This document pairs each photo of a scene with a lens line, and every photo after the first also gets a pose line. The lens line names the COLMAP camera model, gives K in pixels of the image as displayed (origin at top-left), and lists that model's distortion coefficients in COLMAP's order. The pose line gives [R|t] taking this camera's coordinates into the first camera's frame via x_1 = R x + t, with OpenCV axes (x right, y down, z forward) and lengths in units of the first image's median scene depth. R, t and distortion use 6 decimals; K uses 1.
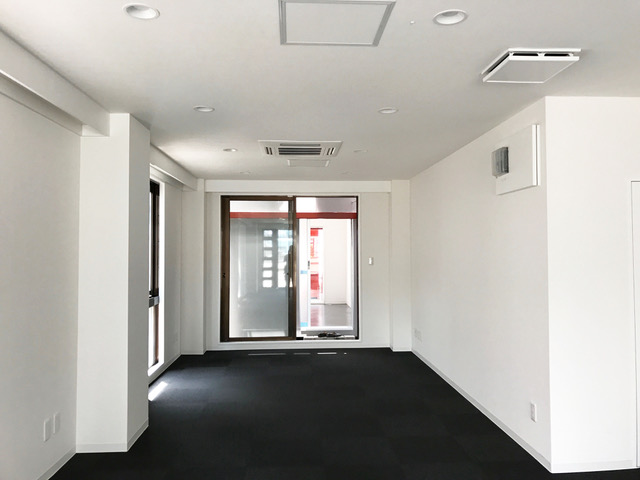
lens RADIAL K [[514.9, 0, 321.5], [0, 514.9, 237.3], [0, 0, 1]] dist [0.004326, 0.002671]
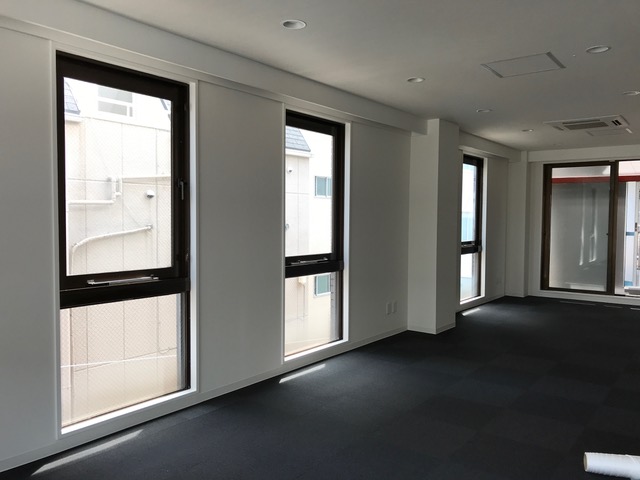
lens RADIAL K [[514.9, 0, 321.5], [0, 514.9, 237.3], [0, 0, 1]] dist [0.004326, 0.002671]
pose [[0.751671, 0.038624, -0.658407, 0.199976], [0.004240, 0.997980, 0.063386, 0.007453], [0.659525, -0.050437, 0.749989, -0.207307]]
